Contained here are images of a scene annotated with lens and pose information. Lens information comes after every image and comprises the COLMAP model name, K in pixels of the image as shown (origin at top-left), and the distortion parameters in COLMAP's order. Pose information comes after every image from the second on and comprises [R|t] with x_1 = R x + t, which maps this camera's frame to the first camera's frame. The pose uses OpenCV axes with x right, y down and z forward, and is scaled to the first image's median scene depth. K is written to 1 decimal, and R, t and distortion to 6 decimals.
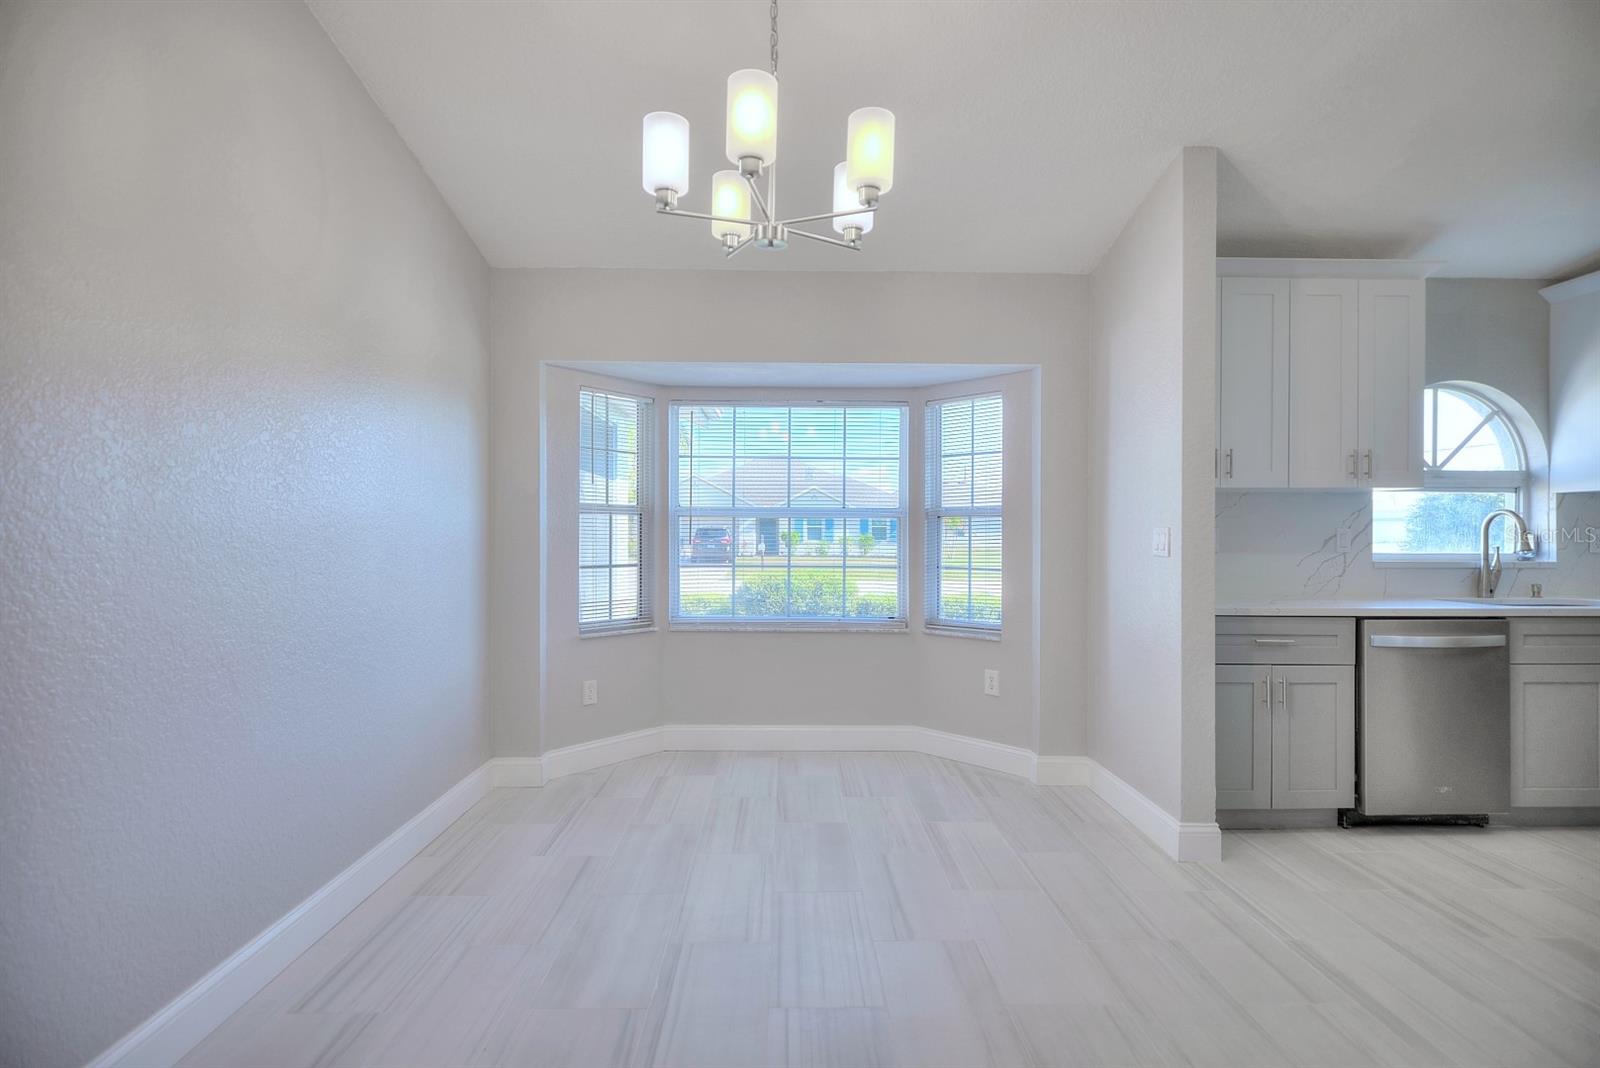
lens RADIAL K [[735.5, 0, 807.0], [0, 735.5, 538.5], [0, 0, 1]] dist [-0.006676, 0.001518]
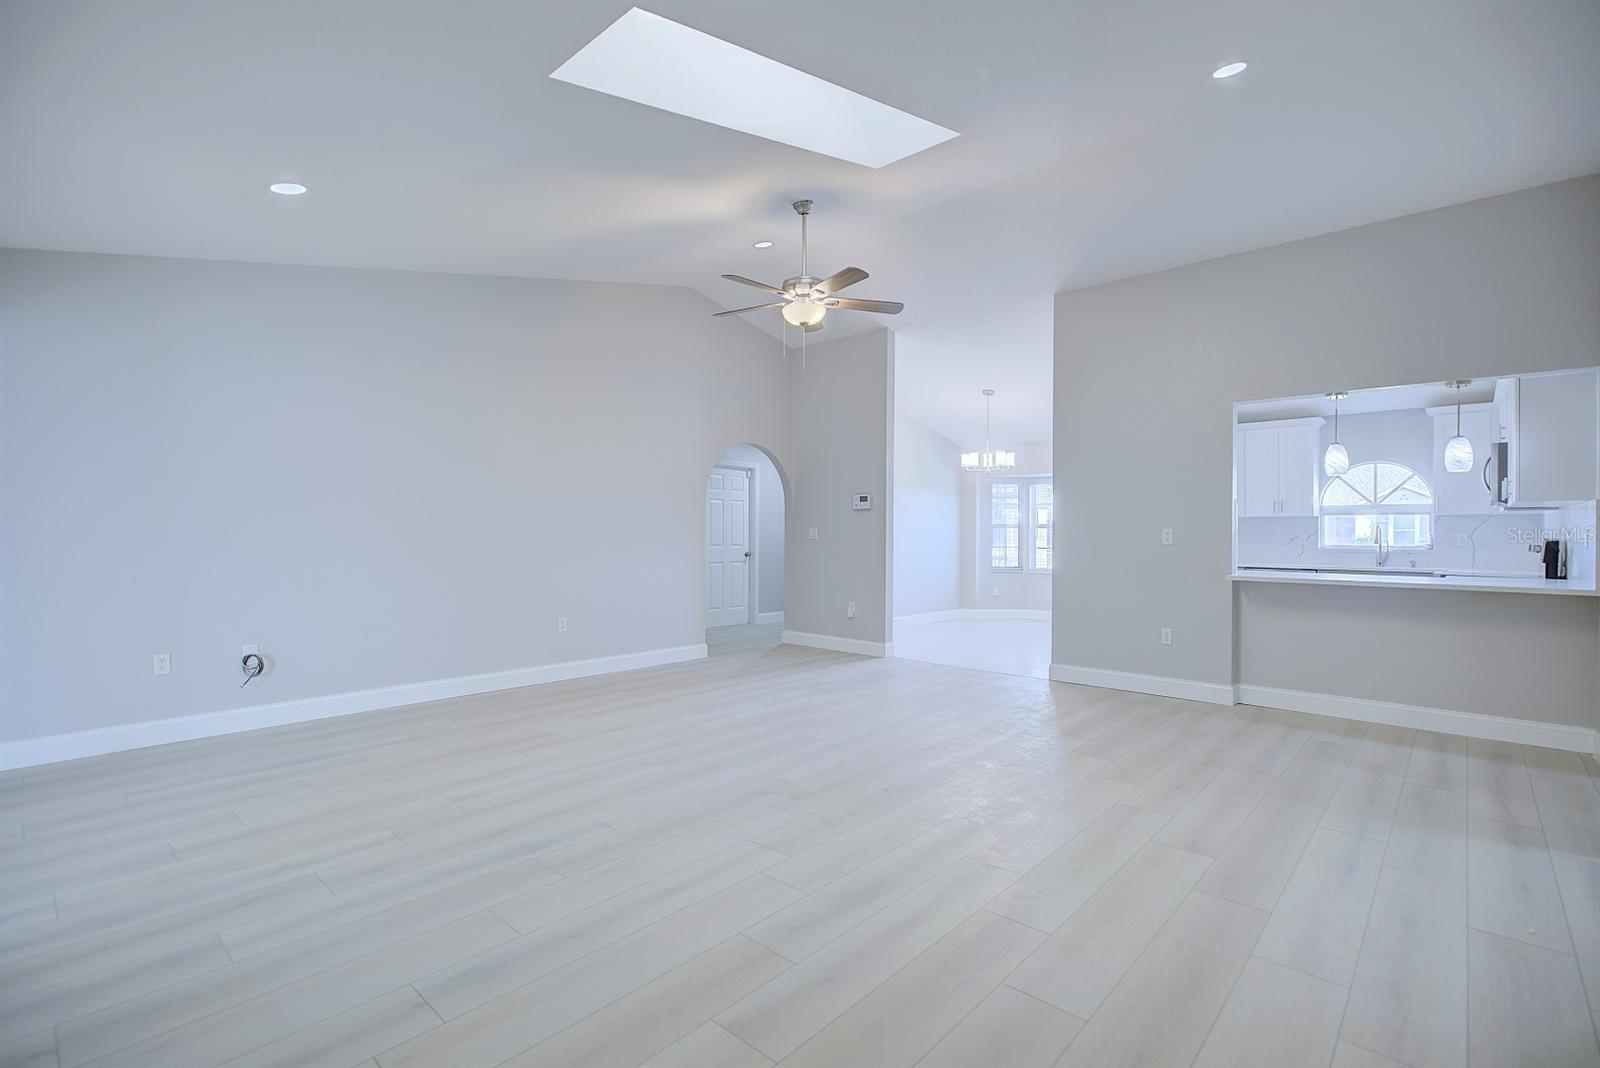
lens RADIAL K [[735.5, 0, 797.3], [0, 735.5, 538.2], [0, 0, 1]] dist [-0.006676, 0.001518]
pose [[0.722662, 0.007995, -0.691156, 1.160854], [-0.012285, 0.999924, -0.001279, 0.022202], [0.691093, 0.009415, 0.722705, -1.644058]]
